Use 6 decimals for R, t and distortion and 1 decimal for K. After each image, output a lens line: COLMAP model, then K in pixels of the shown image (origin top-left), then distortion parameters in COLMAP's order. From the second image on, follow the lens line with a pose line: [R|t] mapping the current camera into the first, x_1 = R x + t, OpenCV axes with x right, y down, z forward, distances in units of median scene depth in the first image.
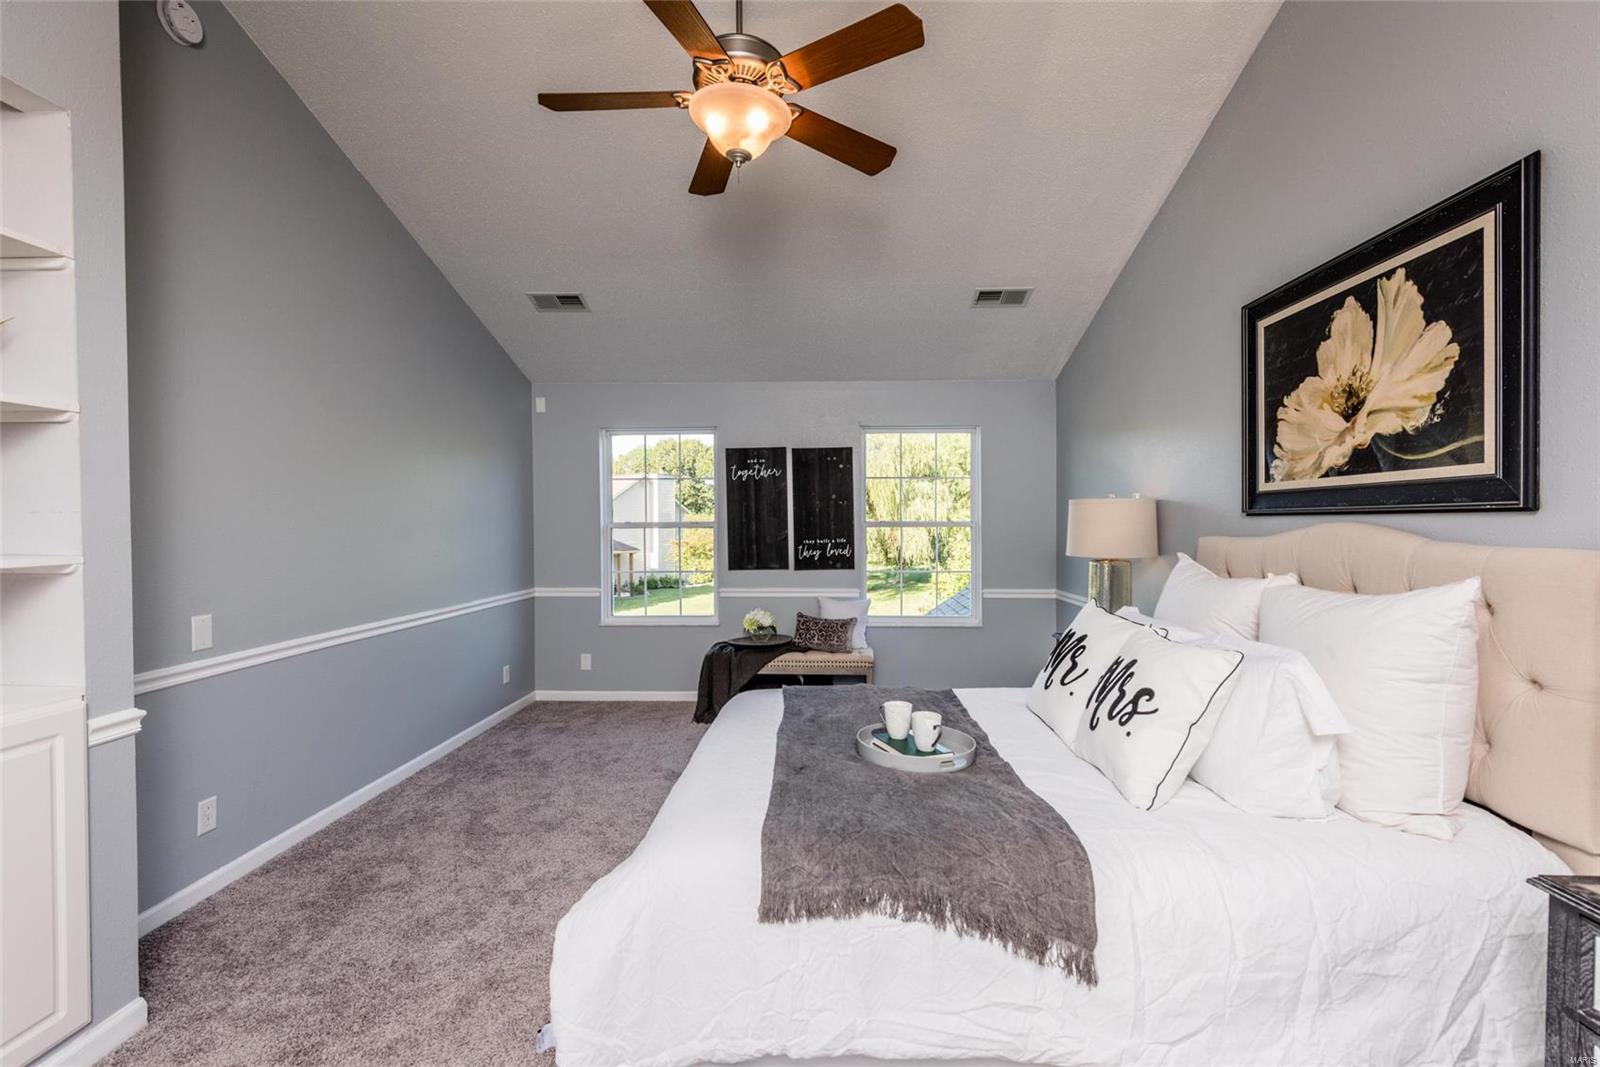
lens RADIAL K [[678.9, 0, 795.2], [0, 678.9, 527.1], [0, 0, 1]] dist [0.013532, -0.006803]
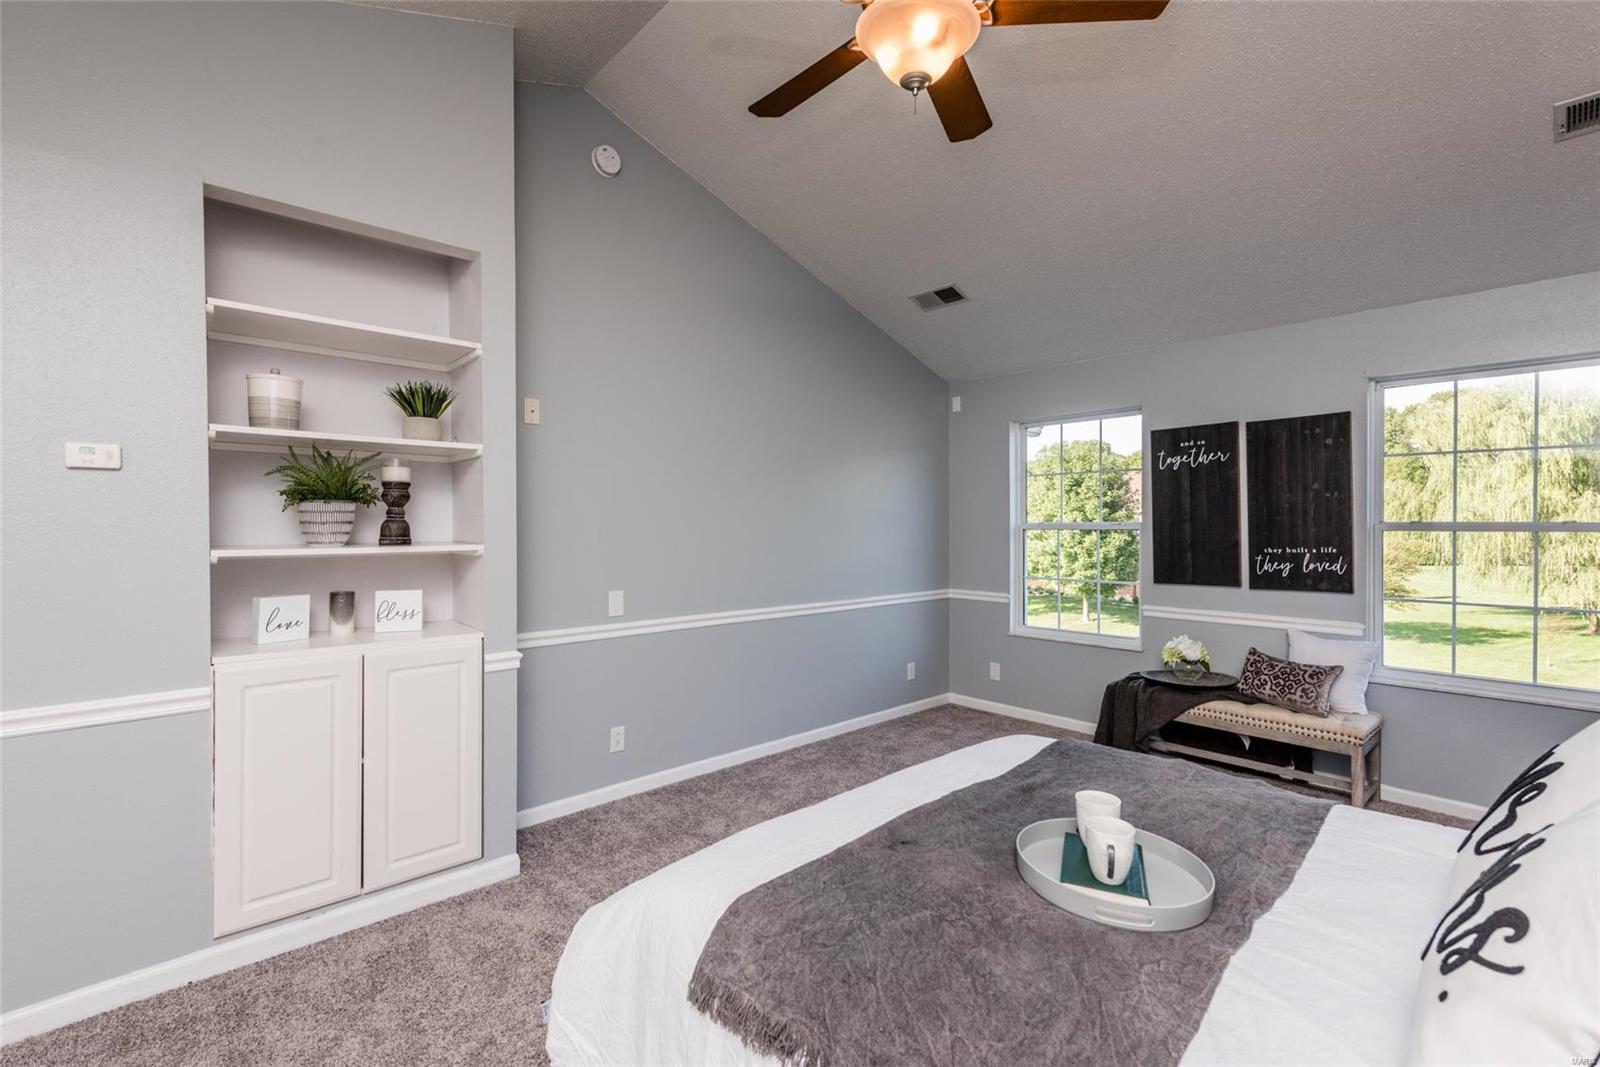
lens RADIAL K [[693.2, 0, 817.0], [0, 693.2, 523.0], [0, 0, 1]] dist [0.014071, -0.007661]
pose [[0.717952, 0.000861, -0.696092, 0.196695], [-0.005983, 0.999970, -0.004934, -0.000906], [0.696067, 0.007707, 0.717936, 0.147269]]
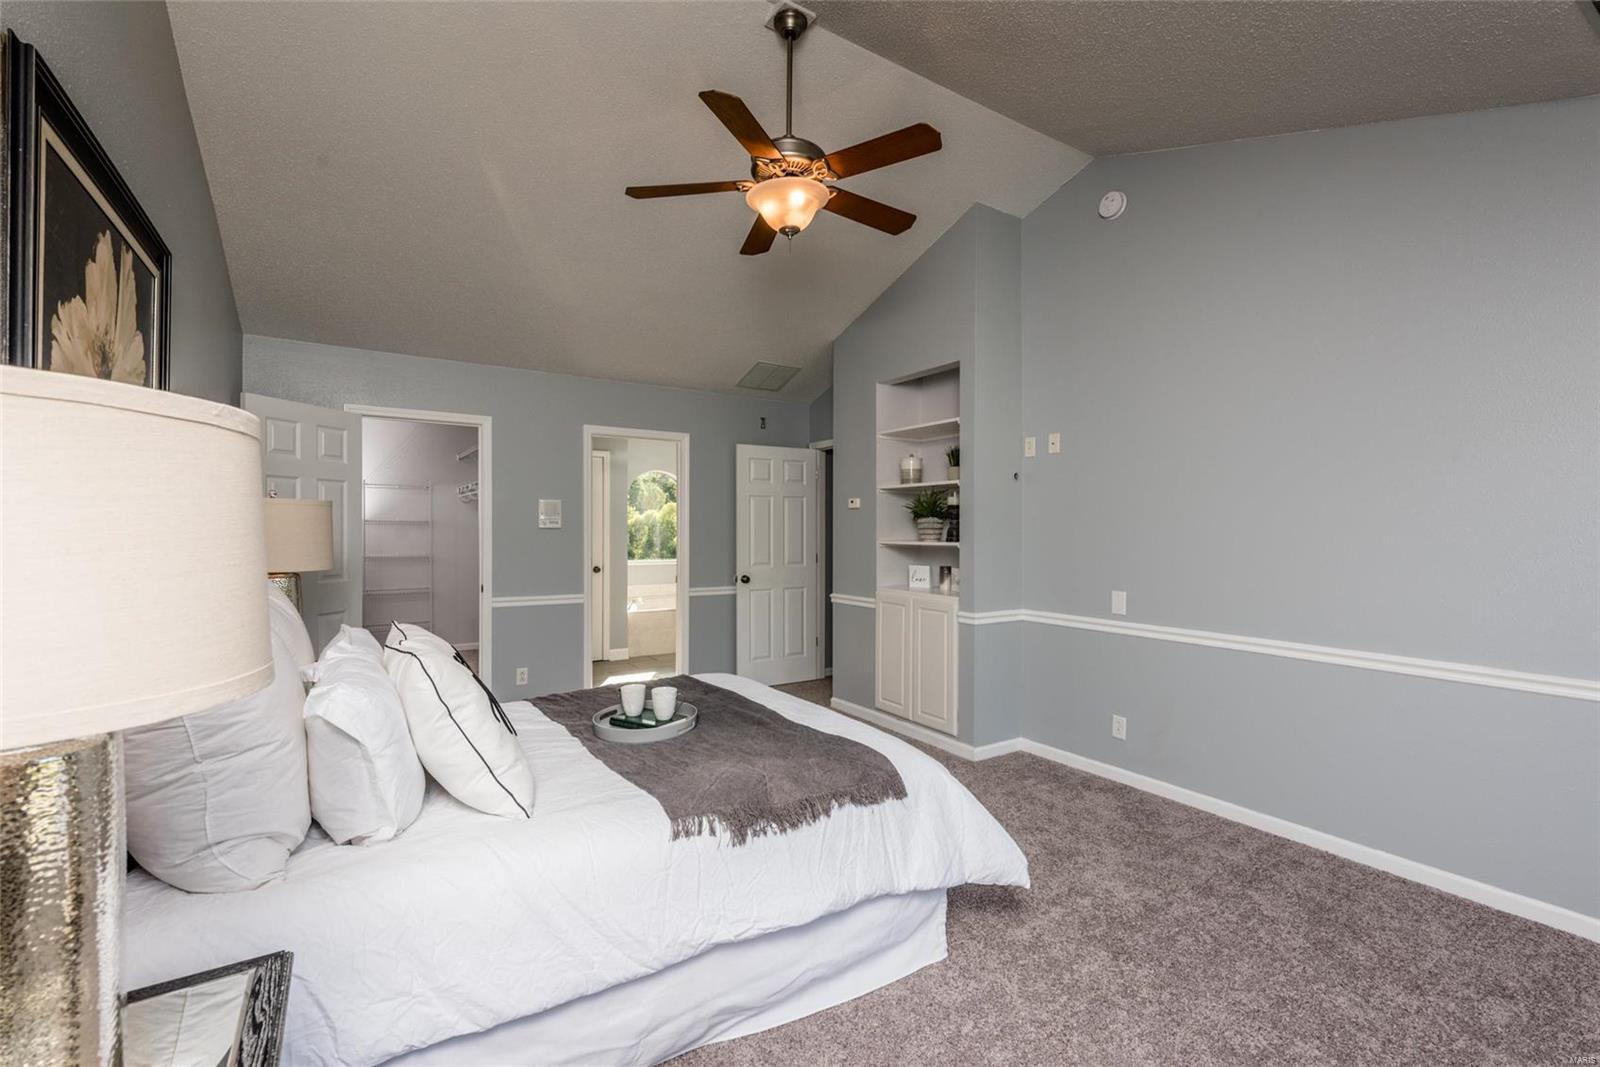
lens RADIAL K [[678.9, 0, 795.2], [0, 678.9, 527.1], [0, 0, 1]] dist [0.013532, -0.006803]
pose [[-0.807807, 0.006639, -0.589410, 0.300916], [-0.000321, 0.999931, 0.011703, -0.015276], [0.589447, 0.009643, -0.807749, 0.922588]]
